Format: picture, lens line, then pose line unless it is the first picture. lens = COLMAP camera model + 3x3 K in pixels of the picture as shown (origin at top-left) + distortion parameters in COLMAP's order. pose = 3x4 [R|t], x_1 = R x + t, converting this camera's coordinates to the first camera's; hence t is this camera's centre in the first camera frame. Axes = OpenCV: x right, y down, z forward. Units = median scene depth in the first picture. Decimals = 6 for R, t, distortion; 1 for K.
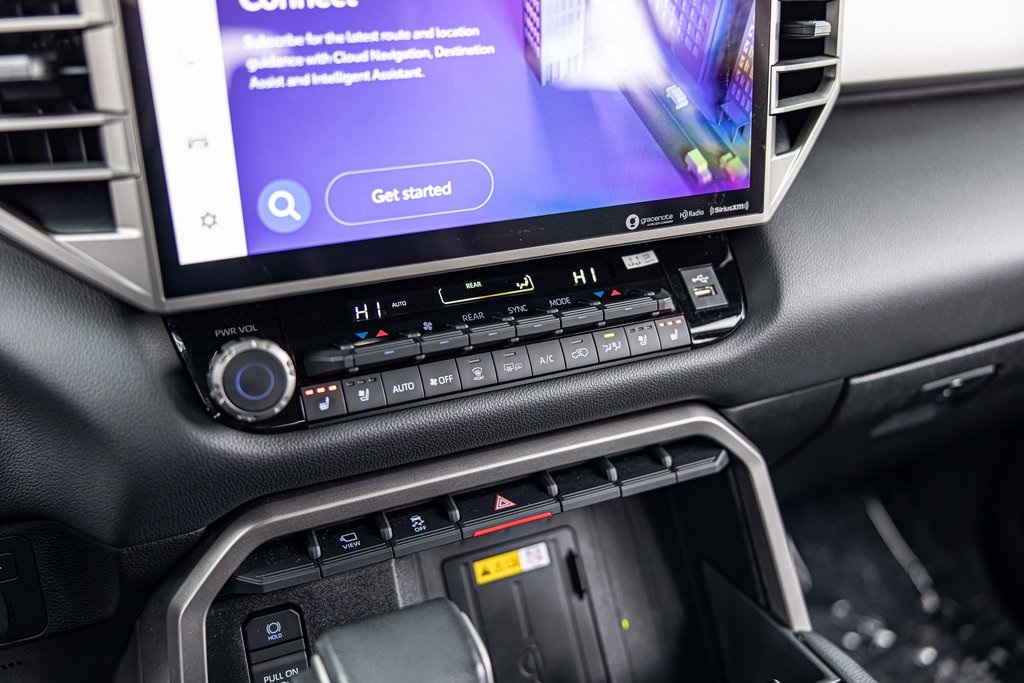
lens RADIAL K [[976.9, 0, 513.6], [0, 976.9, 342.2], [0, 0, 1]] dist [-0.012746, 0.000000]
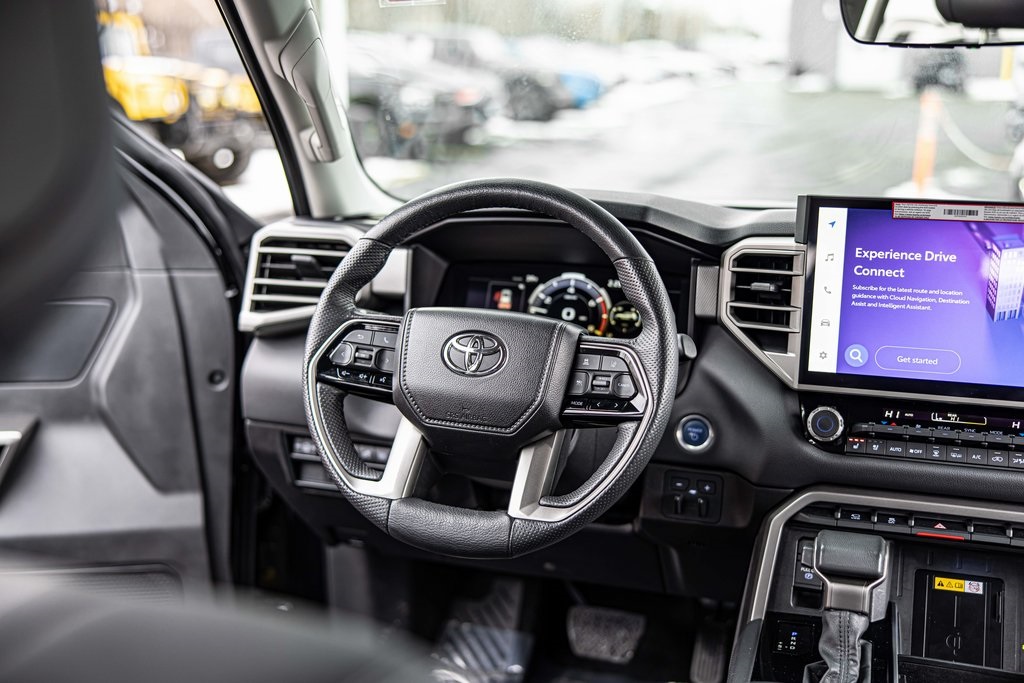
lens RADIAL K [[1268.4, 0, 512.6], [0, 1268.4, 341.2], [0, 0, 1]] dist [0.004251, 0.000000]
pose [[0.752621, 0.138805, -0.643658, 1.091084], [-0.280689, 0.951894, -0.122930, 0.430353], [0.595630, 0.273187, 0.755376, -1.782141]]
